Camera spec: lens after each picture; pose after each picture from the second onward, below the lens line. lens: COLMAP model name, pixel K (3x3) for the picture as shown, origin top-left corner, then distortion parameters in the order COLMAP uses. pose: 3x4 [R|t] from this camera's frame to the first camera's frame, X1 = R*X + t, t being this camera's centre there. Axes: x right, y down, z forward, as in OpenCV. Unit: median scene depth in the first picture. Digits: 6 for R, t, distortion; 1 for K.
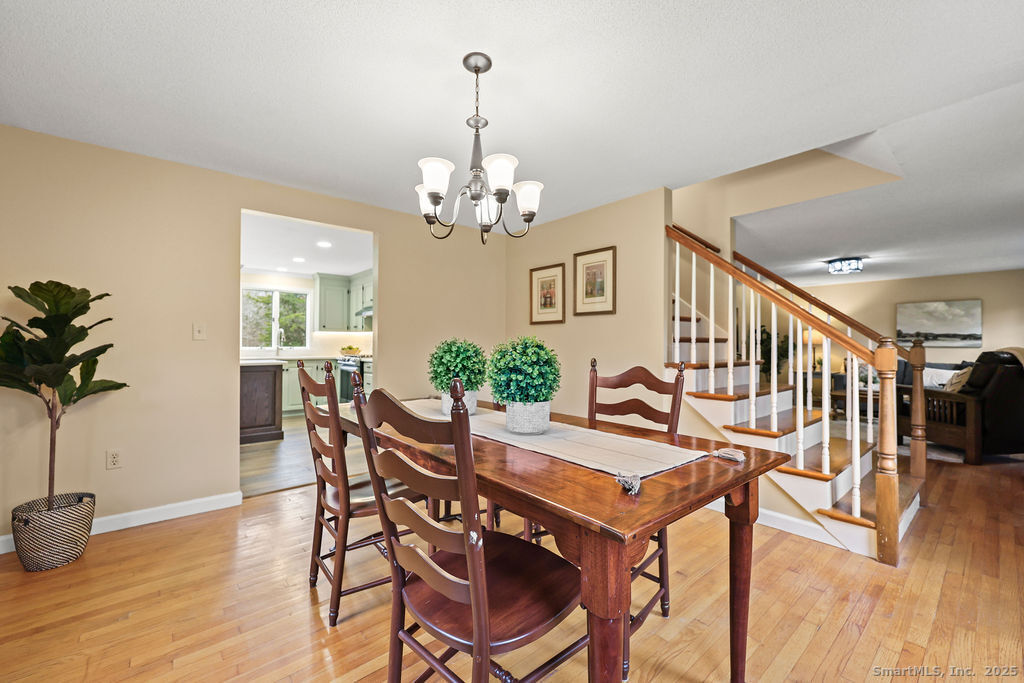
lens RADIAL K [[412.2, 0, 510.3], [0, 412.2, 337.9], [0, 0, 1]] dist [-0.001187, 0.000336]
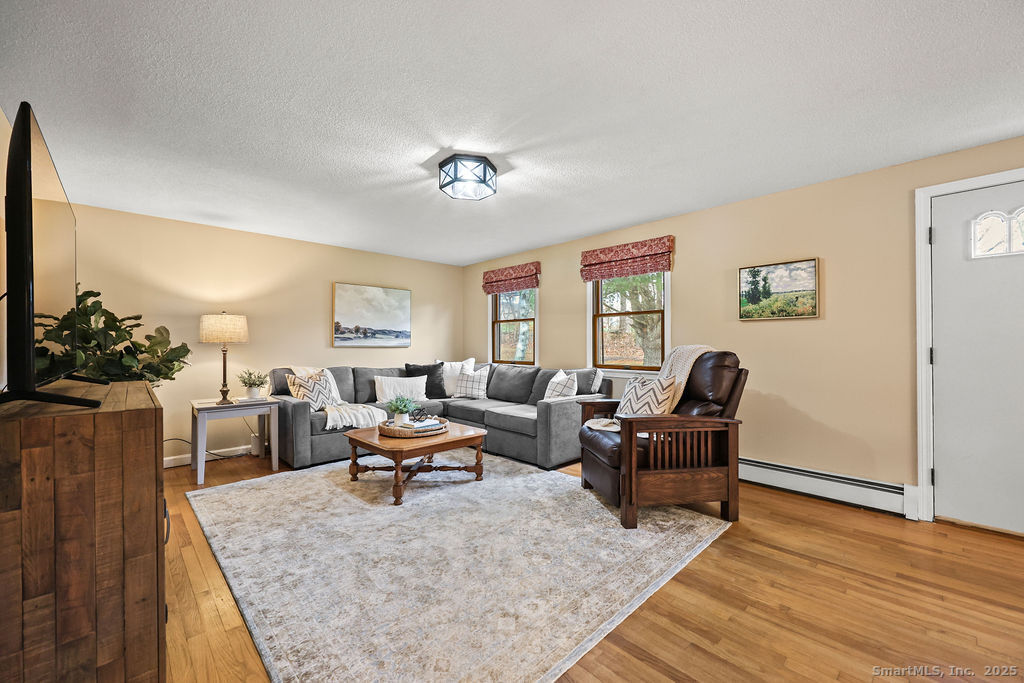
lens RADIAL K [[412.2, 0, 516.8], [0, 412.2, 341.8], [0, 0, 1]] dist [-0.001187, 0.000336]
pose [[-0.066161, 0.004512, 0.997799, 0.285668], [-0.008105, 0.999954, -0.005059, 0.014460], [-0.997776, -0.008422, -0.066121, 0.821694]]
